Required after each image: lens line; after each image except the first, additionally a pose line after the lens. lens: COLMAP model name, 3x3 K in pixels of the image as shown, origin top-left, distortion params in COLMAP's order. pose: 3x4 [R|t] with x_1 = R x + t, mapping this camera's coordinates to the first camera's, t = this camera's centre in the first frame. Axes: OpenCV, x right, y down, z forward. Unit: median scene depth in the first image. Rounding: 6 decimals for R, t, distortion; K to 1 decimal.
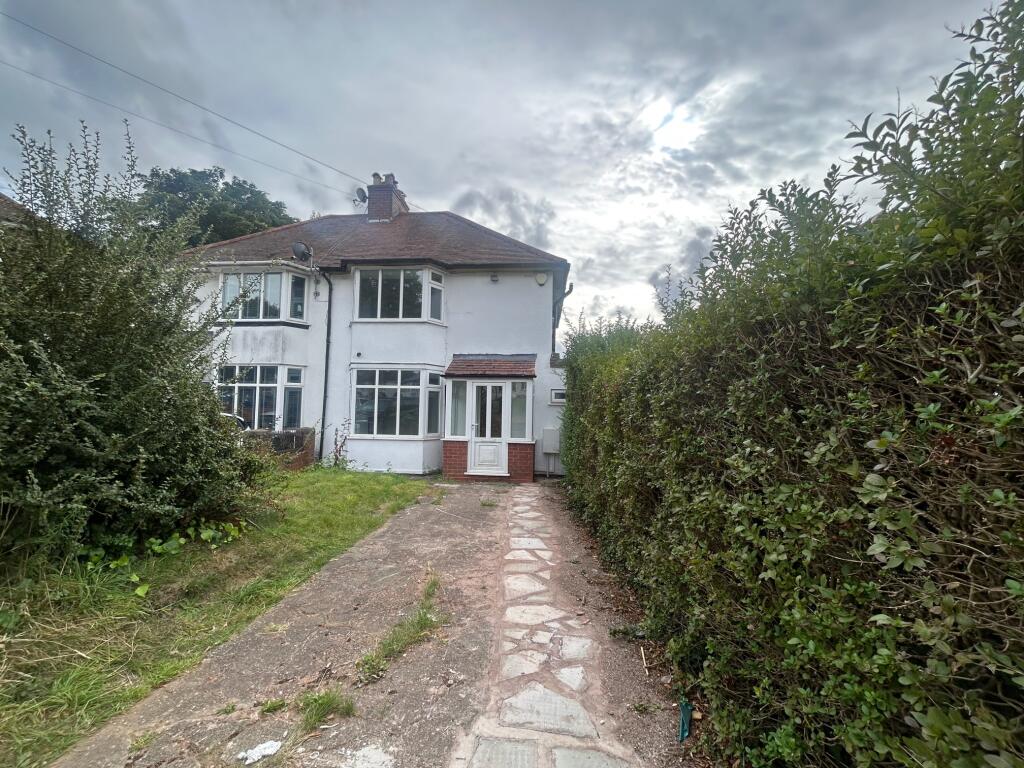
lens RADIAL K [[412.1, 0, 513.1], [0, 412.1, 381.9], [0, 0, 1]] dist [0.000993, -0.000140]
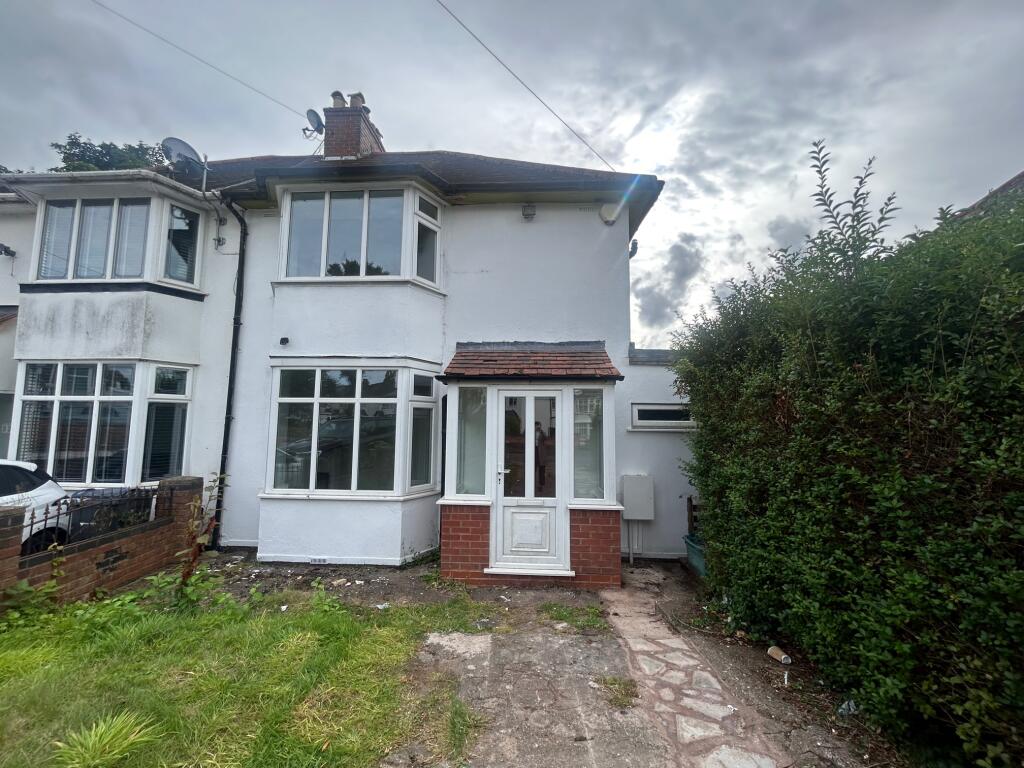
lens RADIAL K [[412.1, 0, 508.4], [0, 412.1, 380.6], [0, 0, 1]] dist [0.000993, -0.000140]
pose [[0.999611, -0.004755, 0.027494, -0.092322], [0.006008, 0.998939, -0.045649, 0.011997], [-0.027248, 0.045797, 0.998579, 0.444631]]
